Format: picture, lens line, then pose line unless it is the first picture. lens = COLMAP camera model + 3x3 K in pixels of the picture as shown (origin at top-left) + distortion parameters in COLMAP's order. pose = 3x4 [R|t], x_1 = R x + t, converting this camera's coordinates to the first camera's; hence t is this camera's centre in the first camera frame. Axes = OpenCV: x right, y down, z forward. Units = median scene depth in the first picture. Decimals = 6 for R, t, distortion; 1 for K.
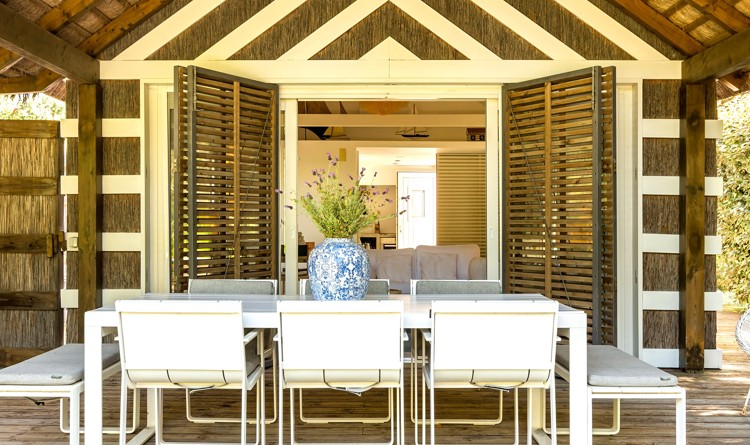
lens RADIAL K [[771.2, 0, 359.1], [0, 771.2, 223.0], [0, 0, 1]] dist [-0.004790, 0.014461]
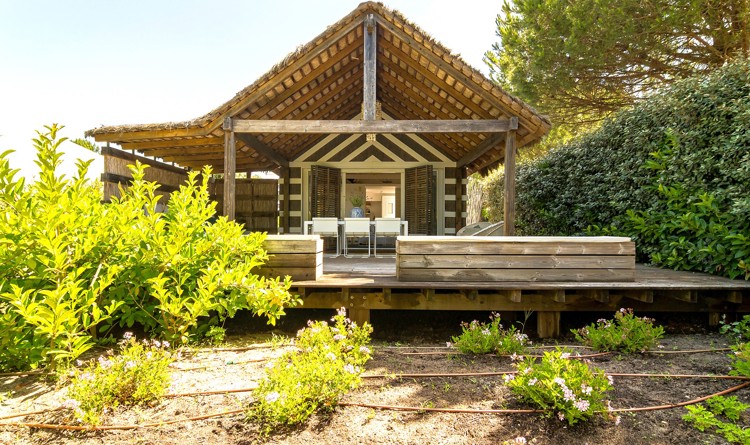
lens RADIAL K [[468.1, 0, 375.0], [0, 468.1, 222.5], [0, 0, 1]] dist [-0.000454, -0.000296]
pose [[1.000000, 0.000312, 0.000777, 0.049621], [-0.000295, 0.999766, -0.021624, 0.109408], [-0.000783, 0.021624, 0.999766, -1.111297]]
